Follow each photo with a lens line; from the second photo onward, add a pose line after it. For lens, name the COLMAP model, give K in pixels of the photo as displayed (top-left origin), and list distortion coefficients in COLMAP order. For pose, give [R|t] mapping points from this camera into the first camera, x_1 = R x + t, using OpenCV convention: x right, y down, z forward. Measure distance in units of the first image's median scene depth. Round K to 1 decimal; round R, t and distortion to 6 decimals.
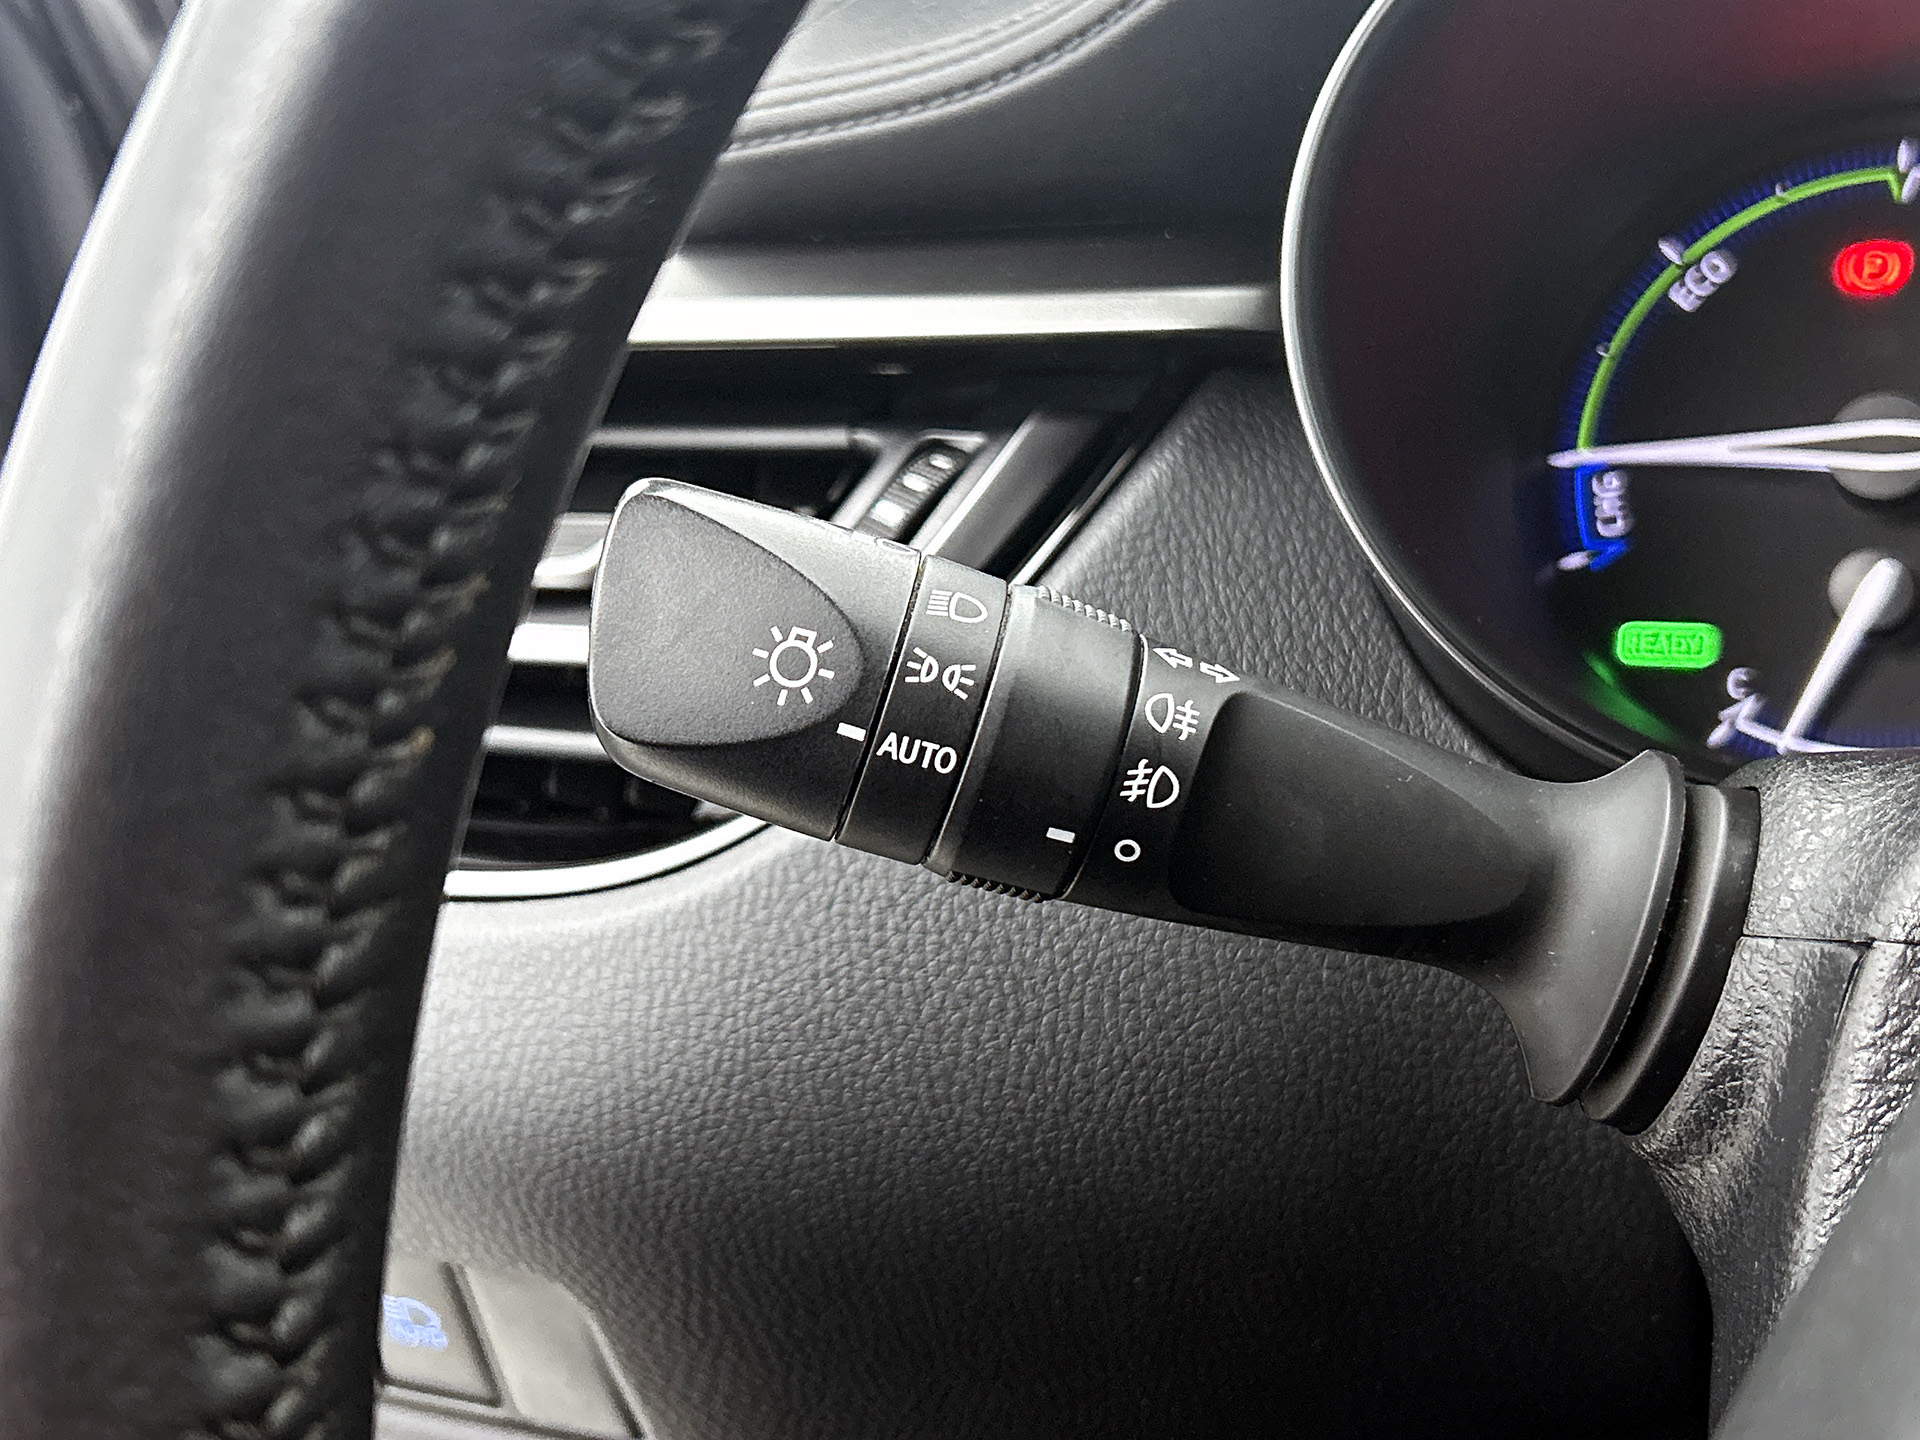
lens RADIAL K [[2395.2, 0, 953.1], [0, 2395.2, 718.4], [0, 0, 1]] dist [0.027620, 0.000000]
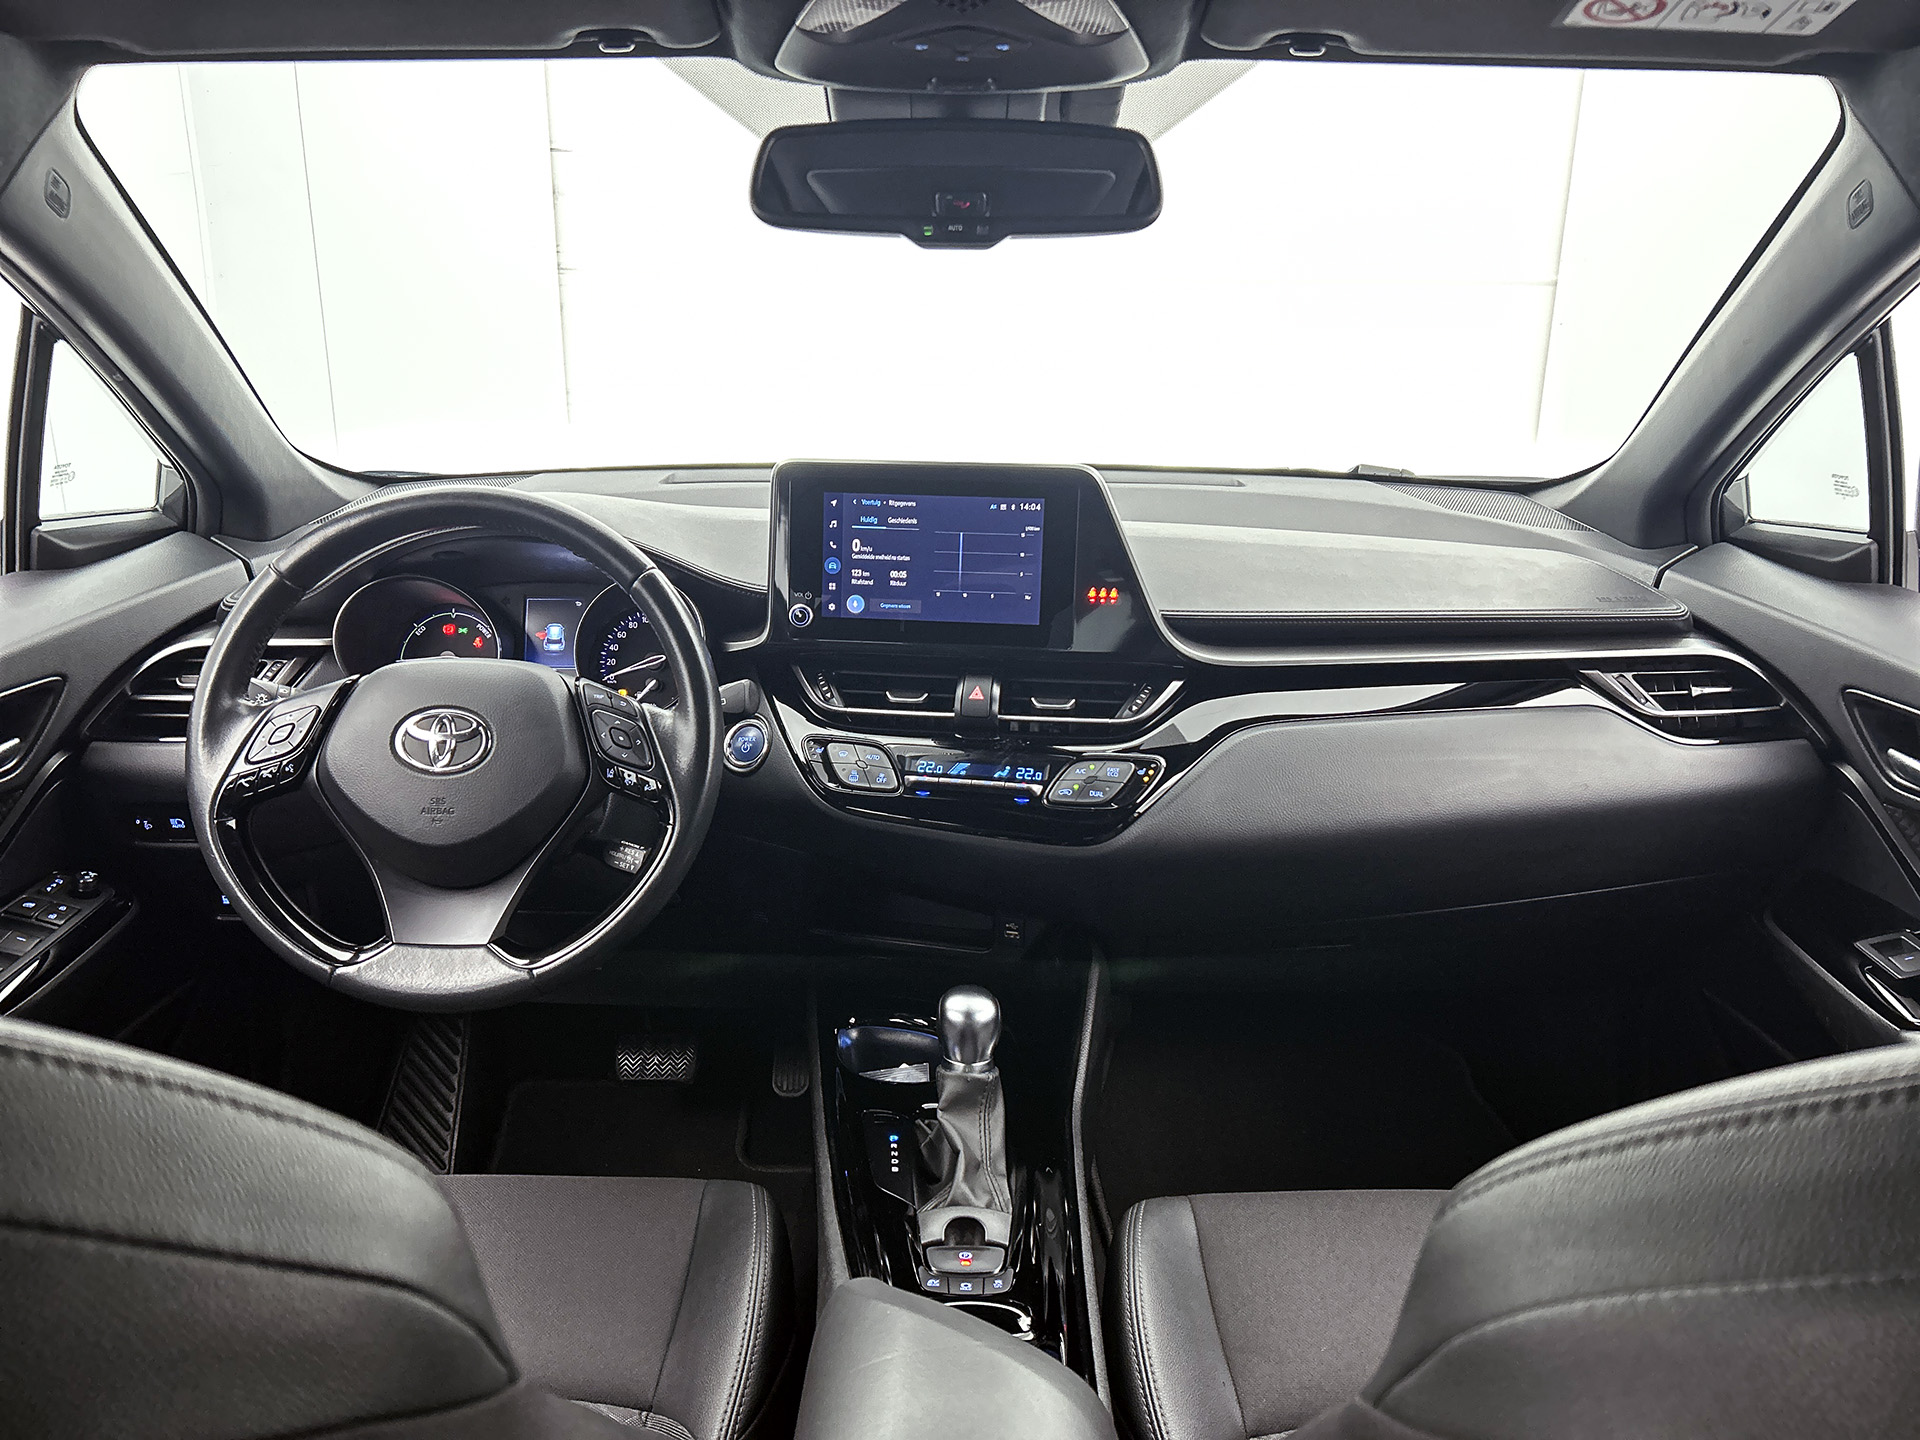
lens RADIAL K [[1483.9, 0, 963.9], [0, 1483.9, 720.1], [0, 0, 1]] dist [0.045372, -0.065853]
pose [[0.904697, -0.040942, 0.424084, -0.044836], [0.044041, 0.999027, 0.002495, 0.095798], [-0.423774, 0.016420, 0.905619, -3.218975]]
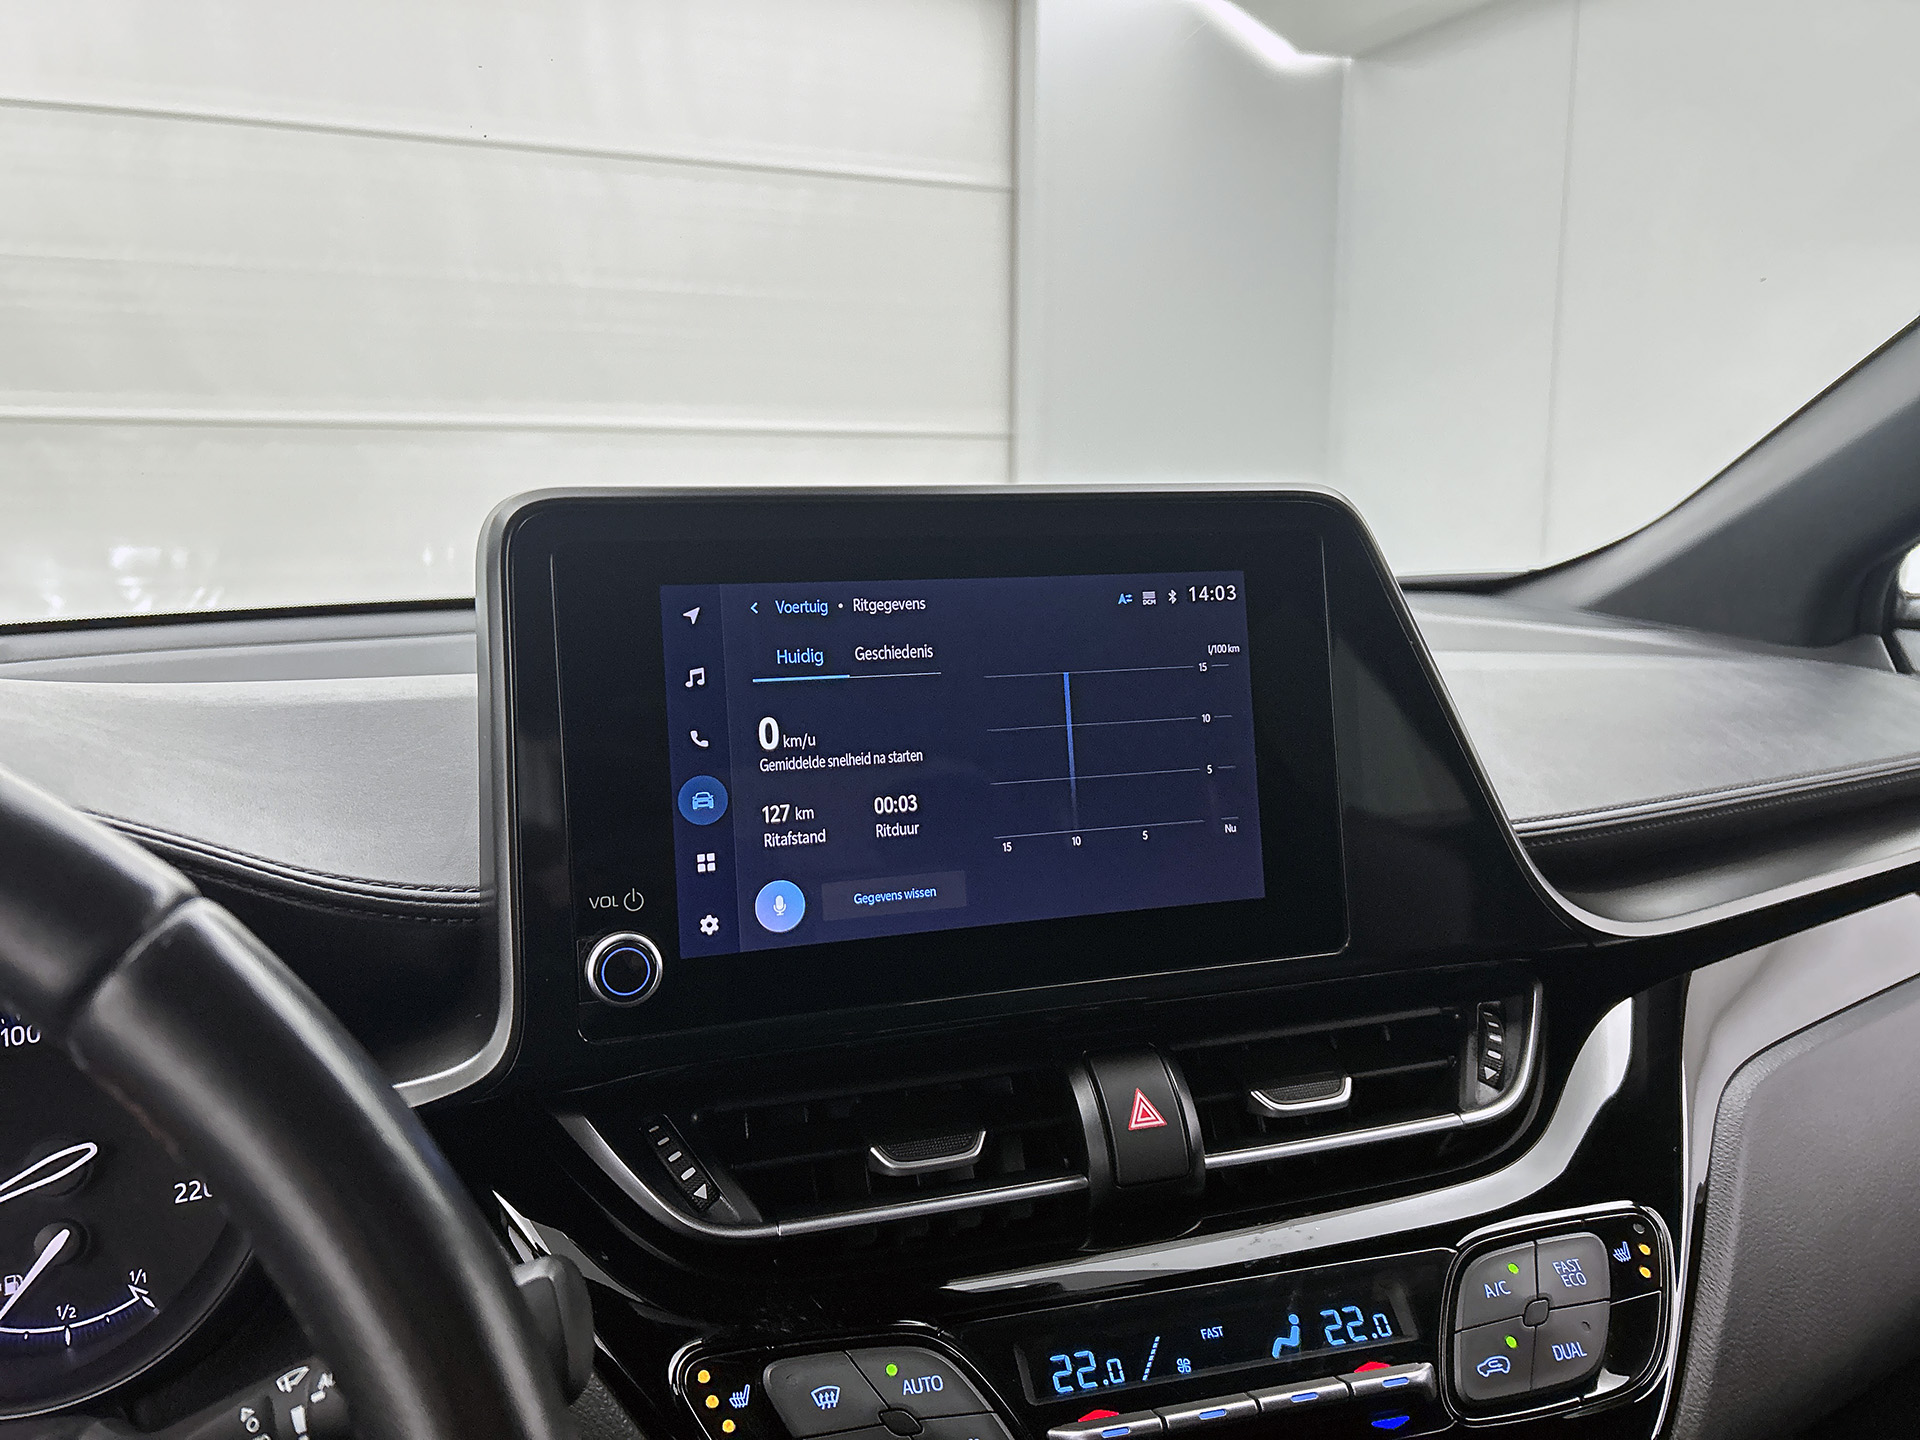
lens RADIAL K [[1483.9, 0, 949.5], [0, 1483.9, 704.7], [0, 0, 1]] dist [0.045372, -0.065853]
pose [[0.644268, -0.042940, 0.763594, 0.448459], [0.179965, 0.978899, -0.096795, -0.221902], [-0.743325, 0.199782, 0.638401, -0.645268]]
